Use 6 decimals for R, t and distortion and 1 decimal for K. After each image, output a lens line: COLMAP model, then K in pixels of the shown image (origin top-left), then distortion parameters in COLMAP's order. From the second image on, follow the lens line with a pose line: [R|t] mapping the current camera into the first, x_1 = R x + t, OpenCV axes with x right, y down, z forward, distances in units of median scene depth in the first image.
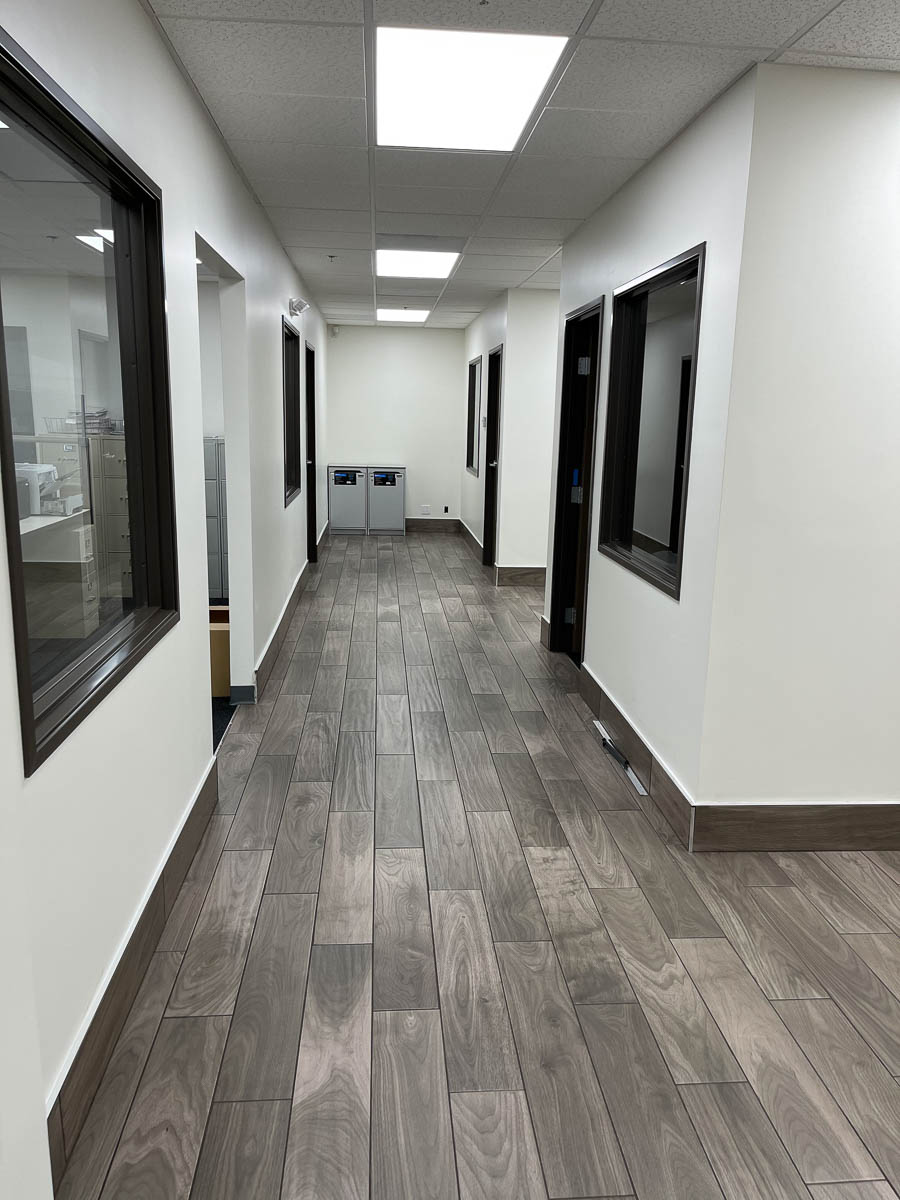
lens RADIAL K [[900.6, 0, 454.9], [0, 900.6, 603.1], [0, 0, 1]] dist [0.036383, -0.045535]
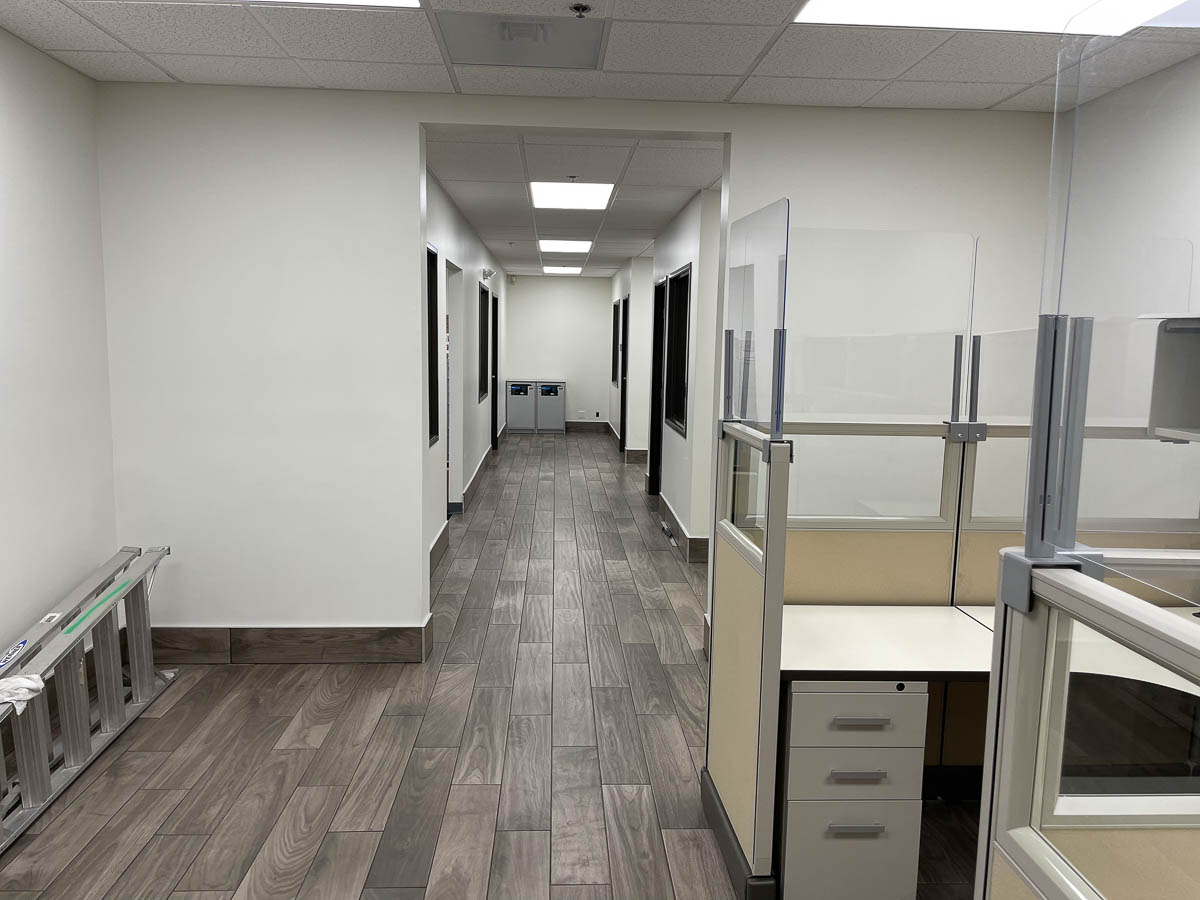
lens RADIAL K [[900.6, 0, 596.5], [0, 900.6, 451.2], [0, 0, 1]] dist [0.036383, -0.045535]
pose [[0.999316, 0.001293, -0.036951, 0.052807], [-0.004337, 0.996587, -0.082436, 0.077837], [0.036718, 0.082540, 0.995911, -0.395764]]
